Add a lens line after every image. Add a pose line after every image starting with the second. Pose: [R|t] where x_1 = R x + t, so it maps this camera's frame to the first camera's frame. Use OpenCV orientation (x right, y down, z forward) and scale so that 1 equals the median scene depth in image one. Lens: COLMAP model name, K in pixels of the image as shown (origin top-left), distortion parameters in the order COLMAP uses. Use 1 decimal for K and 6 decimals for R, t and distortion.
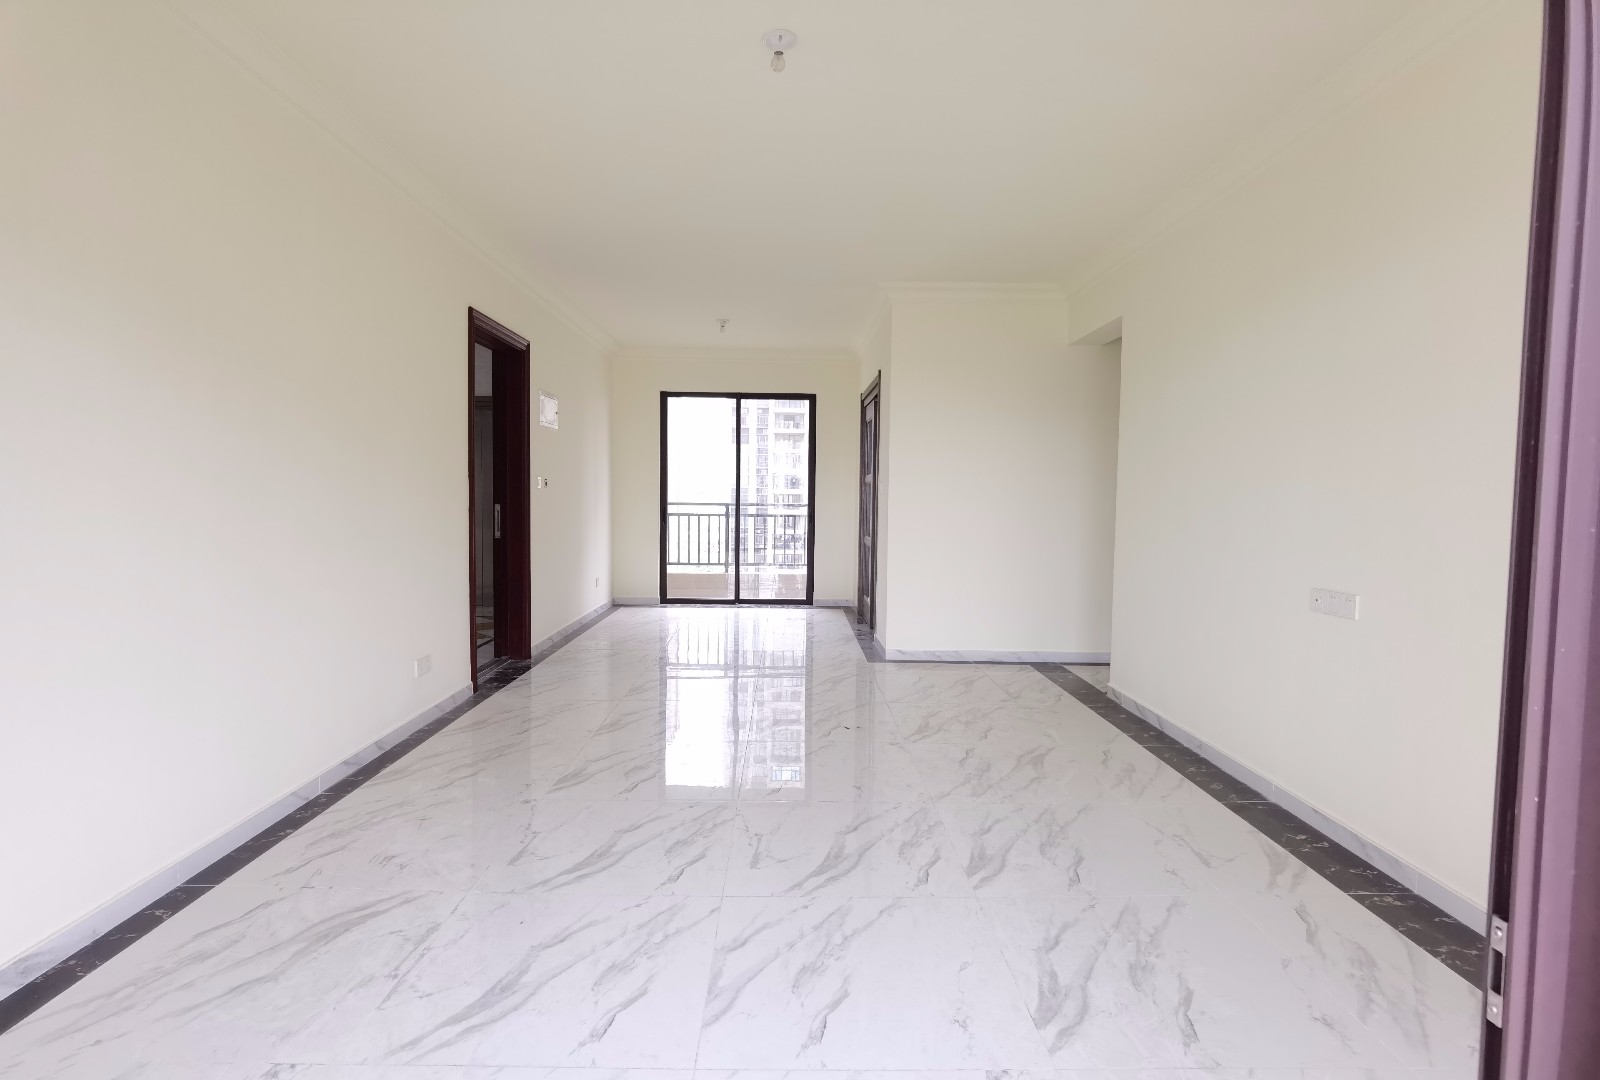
lens RADIAL K [[844.3, 0, 794.8], [0, 844.3, 524.7], [0, 0, 1]] dist [-0.046650, 0.023085]
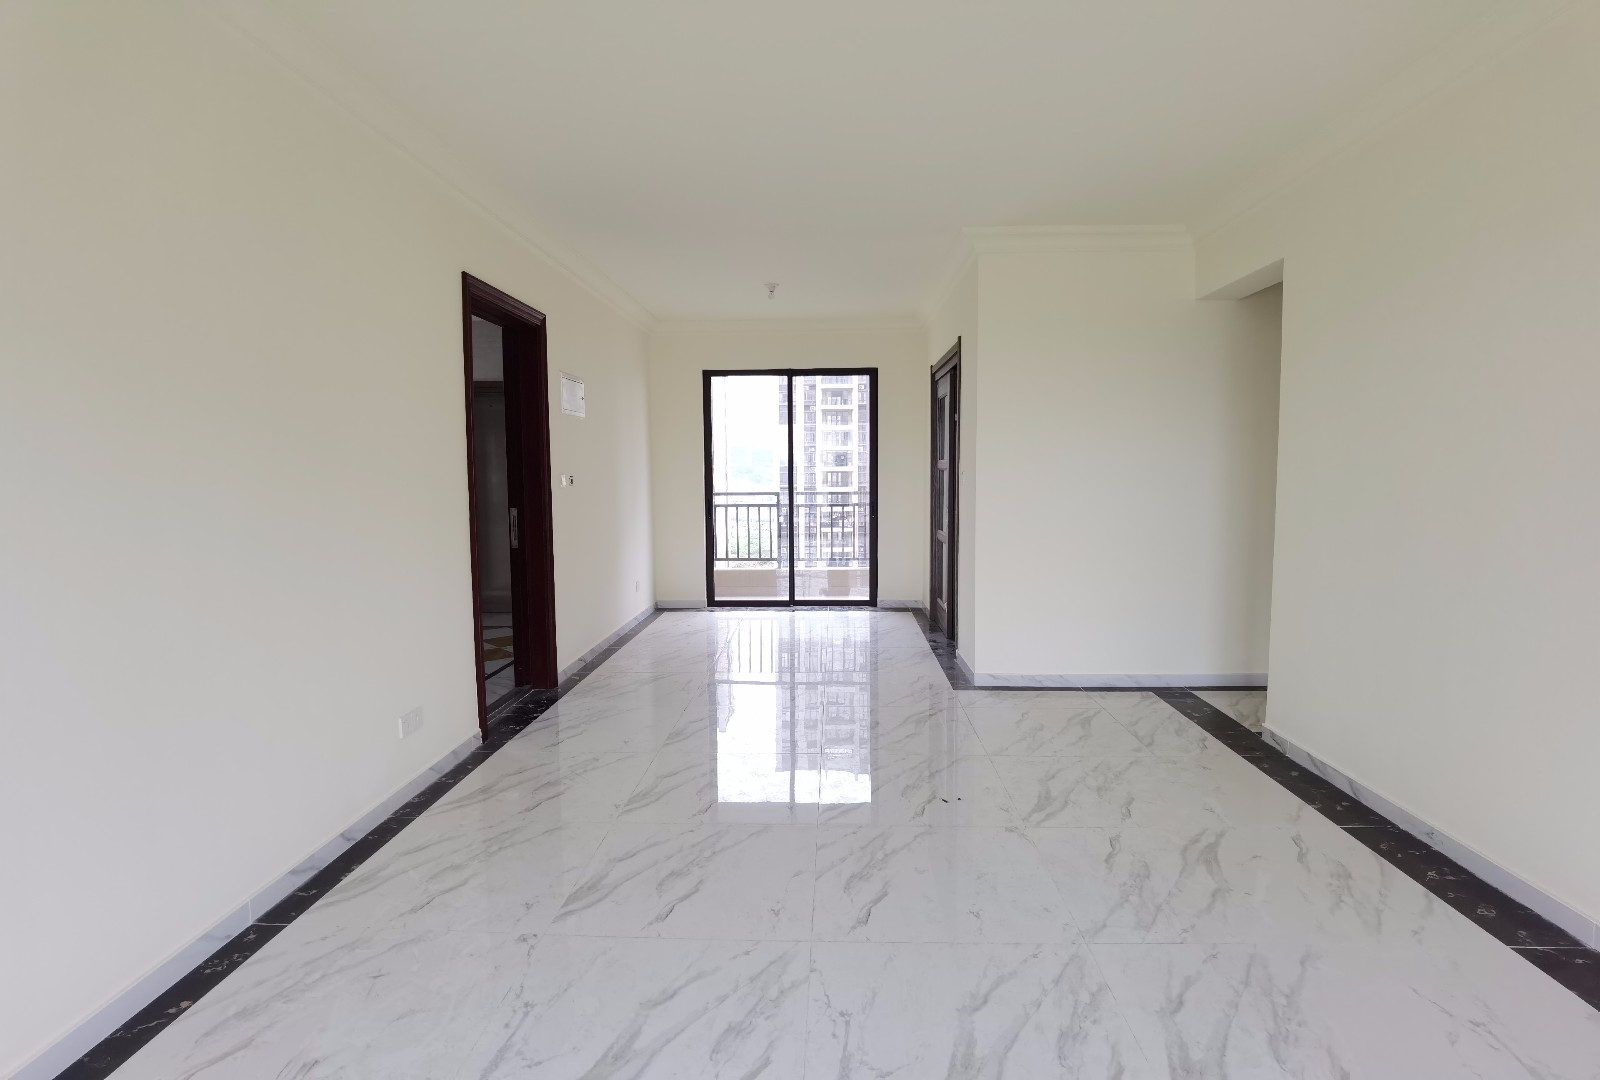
lens RADIAL K [[844.3, 0, 802.9], [0, 844.3, 536.3], [0, 0, 1]] dist [-0.046650, 0.023085]
pose [[0.998623, -0.017632, -0.049401, -0.020709], [0.019644, 0.998985, 0.040534, -0.027844], [0.048637, -0.041449, 0.997956, 0.184003]]
